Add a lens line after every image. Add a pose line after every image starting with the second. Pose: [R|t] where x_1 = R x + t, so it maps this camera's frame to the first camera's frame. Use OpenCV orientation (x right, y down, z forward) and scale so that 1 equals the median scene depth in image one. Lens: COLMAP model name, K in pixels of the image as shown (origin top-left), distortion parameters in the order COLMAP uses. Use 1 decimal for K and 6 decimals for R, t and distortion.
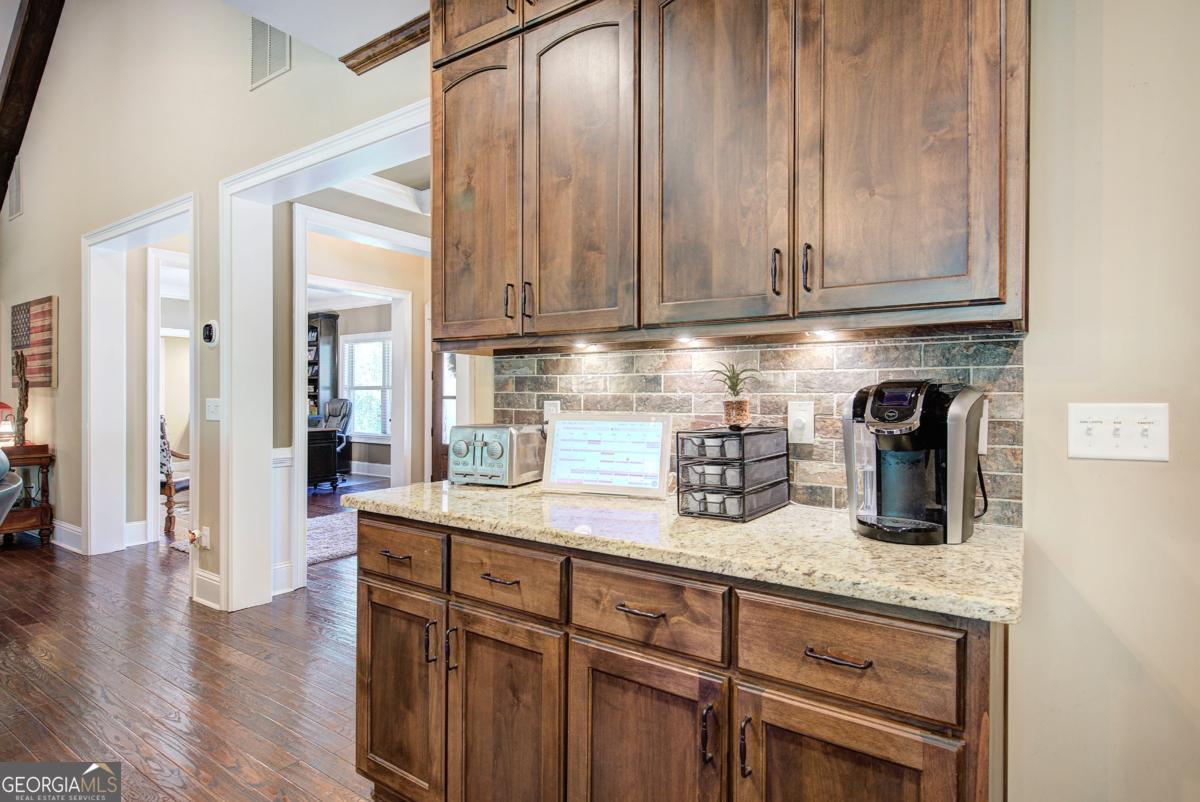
lens RADIAL K [[625.5, 0, 604.8], [0, 625.5, 398.0], [0, 0, 1]] dist [-0.003854, -0.000464]
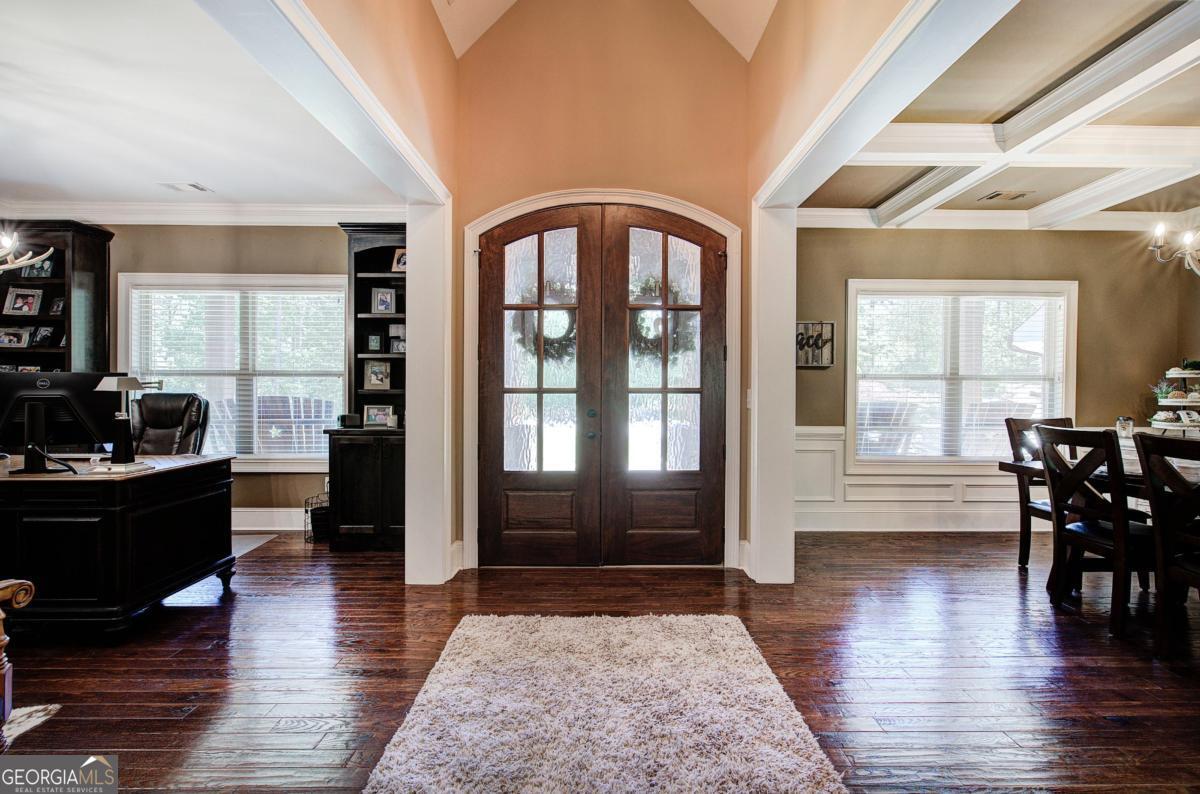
lens RADIAL K [[507.6, 0, 600.9], [0, 507.6, 393.8], [0, 0, 1]] dist [-0.003223, -0.000425]
pose [[0.821015, -0.004157, 0.570892, -1.869391], [-0.001757, 0.999950, 0.009808, -0.012838], [-0.570904, -0.009056, 0.820967, 2.320827]]
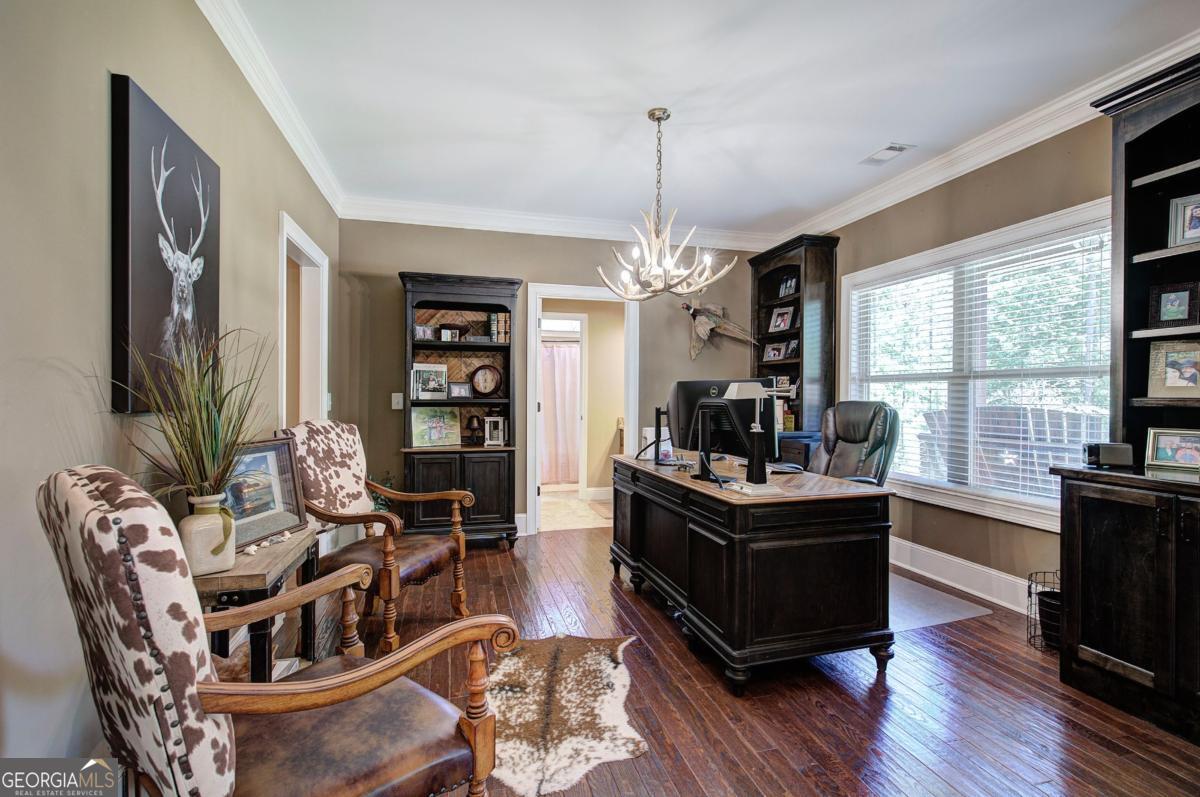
lens RADIAL K [[545.2, 0, 609.6], [0, 545.2, 397.6], [0, 0, 1]] dist [-0.004785, 0.002090]
pose [[0.767709, 0.002883, -0.640792, -1.592536], [-0.001058, 0.999994, 0.003232, -0.011639], [0.640797, -0.001803, 0.767708, 3.009487]]
